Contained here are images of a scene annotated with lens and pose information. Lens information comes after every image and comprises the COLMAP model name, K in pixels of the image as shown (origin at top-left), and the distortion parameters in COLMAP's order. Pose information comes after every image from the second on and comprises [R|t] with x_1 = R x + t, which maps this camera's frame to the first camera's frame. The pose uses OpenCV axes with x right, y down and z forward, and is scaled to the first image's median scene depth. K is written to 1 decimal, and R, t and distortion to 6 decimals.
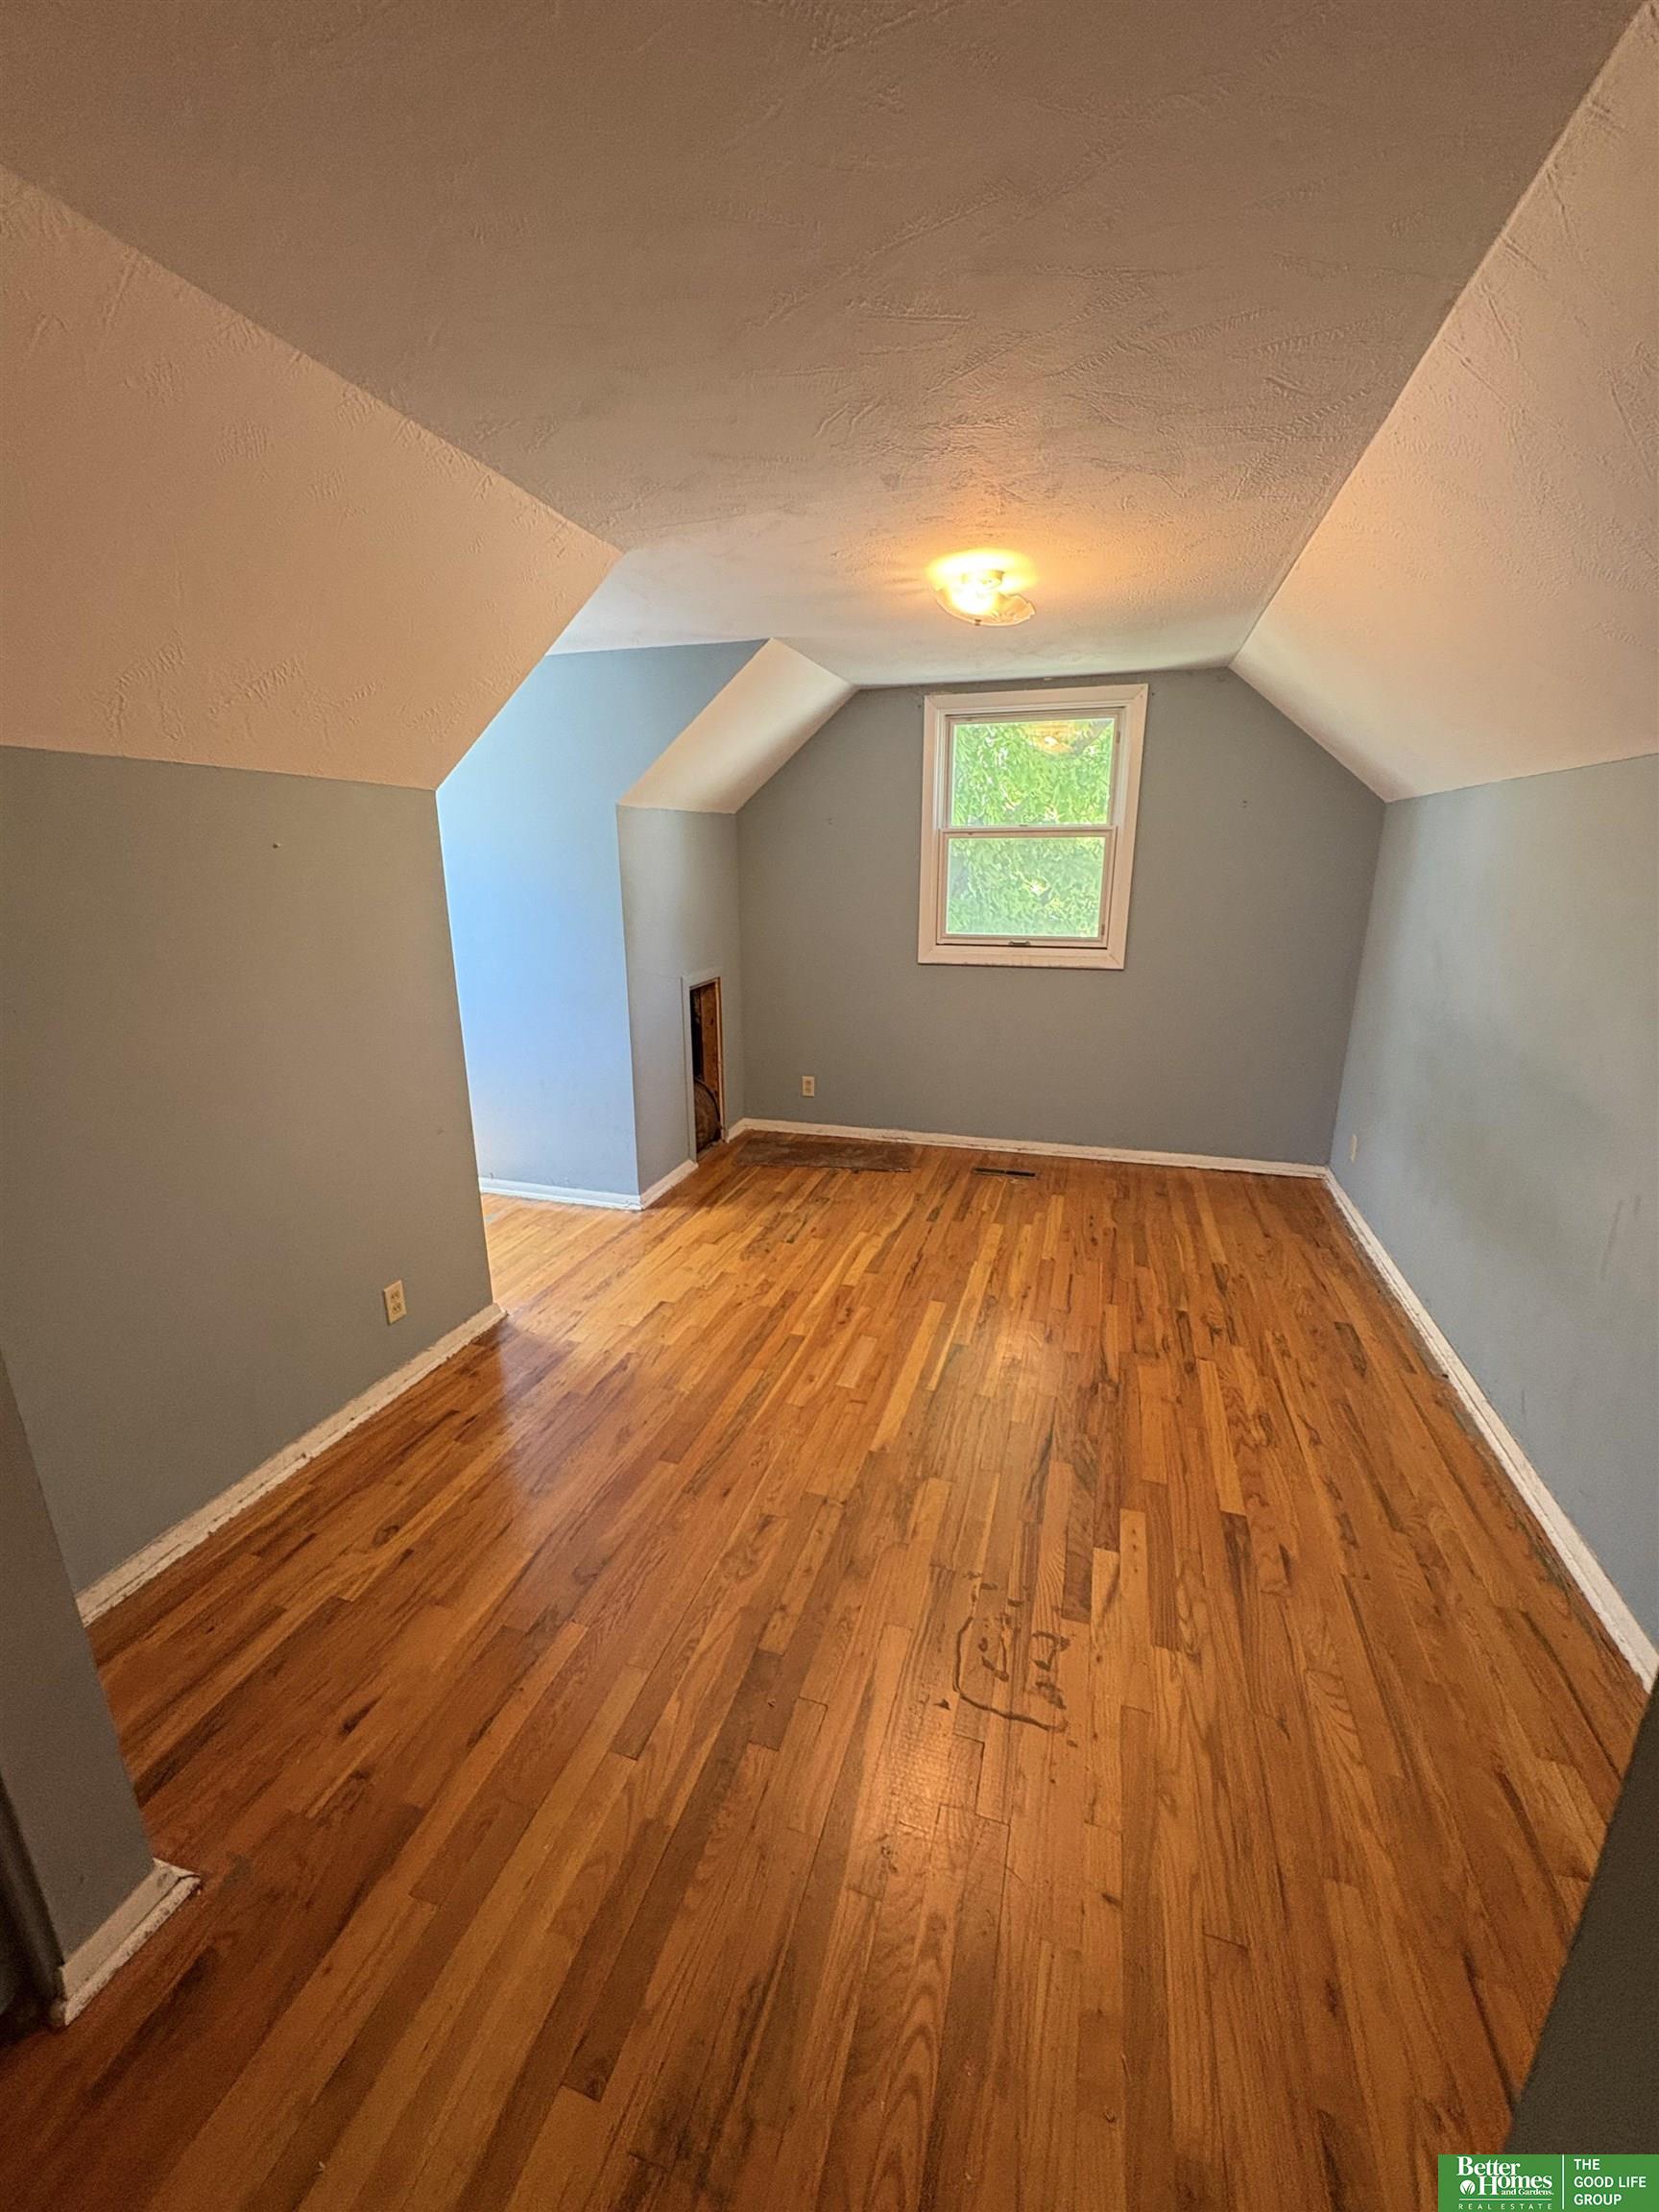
lens RADIAL K [[890.2, 0, 829.5], [0, 890.2, 1106.0], [0, 0, 1]] dist [0.000483, 0.000594]
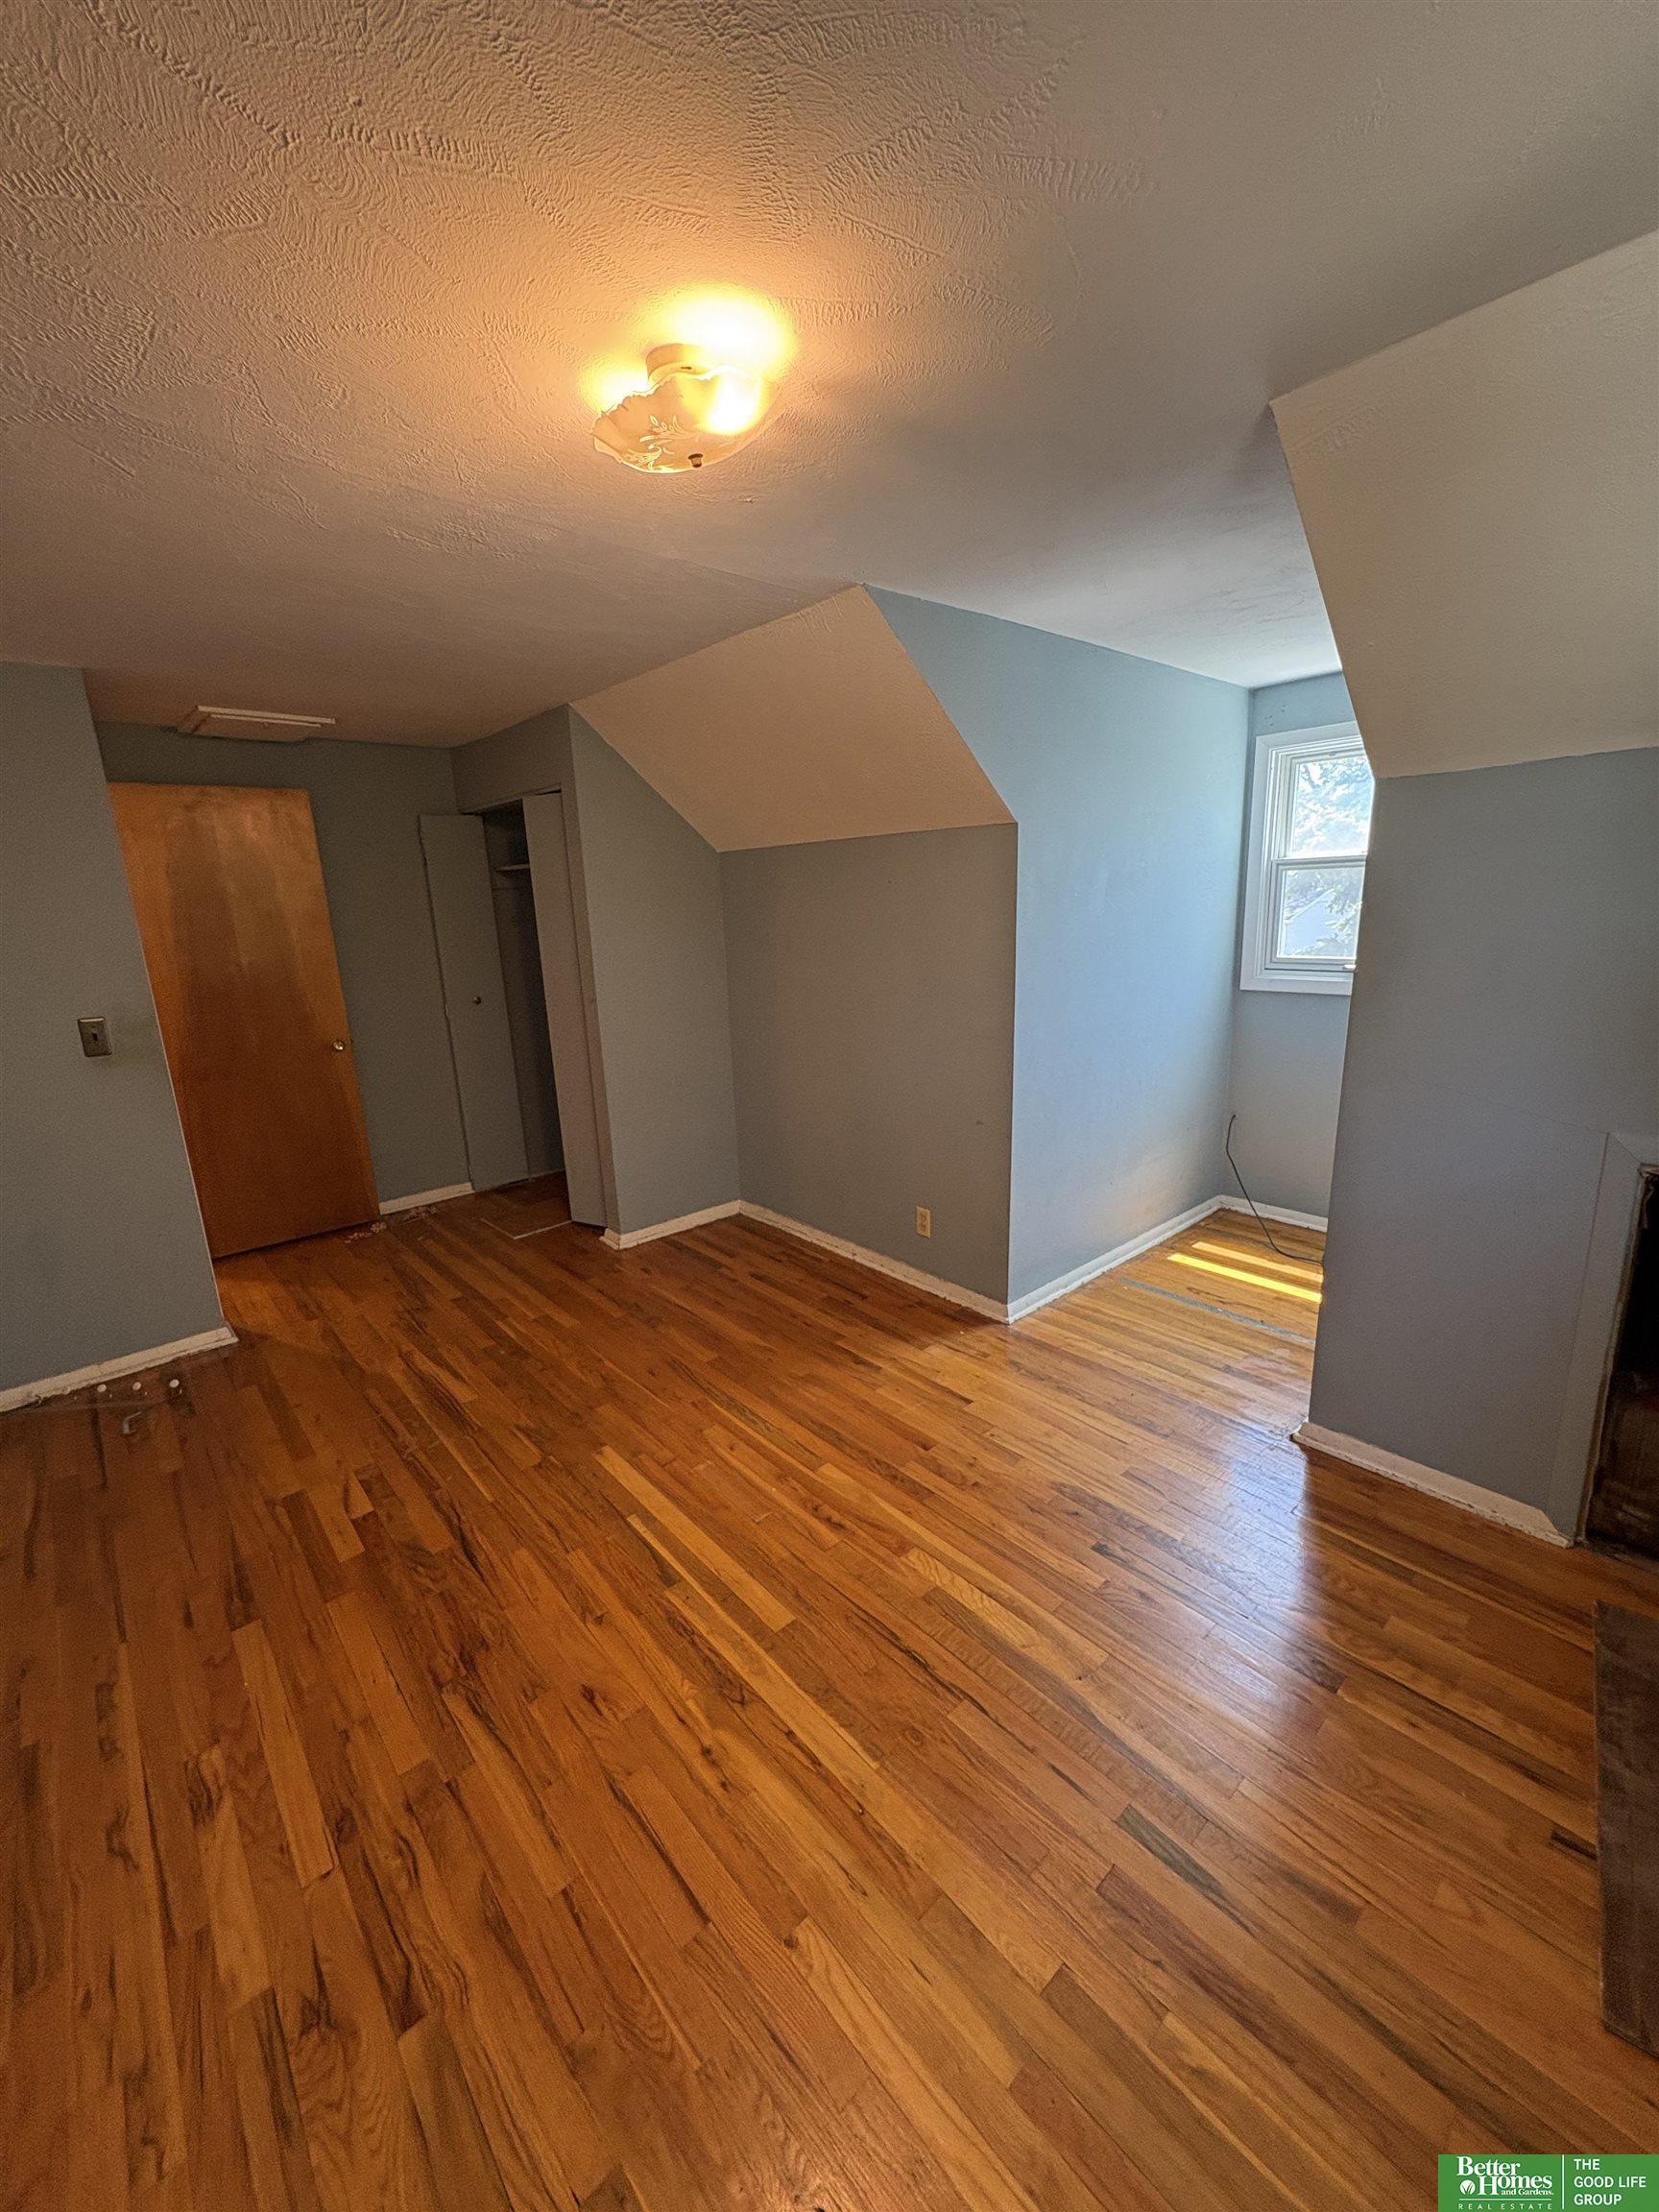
lens RADIAL K [[890.2, 0, 829.5], [0, 890.2, 1106.0], [0, 0, 1]] dist [0.000483, 0.000594]
pose [[-0.527078, 0.220053, -0.820832, 0.625097], [-0.189393, 0.911184, 0.365889, -0.389851], [0.828444, 0.348312, -0.438588, 1.387992]]
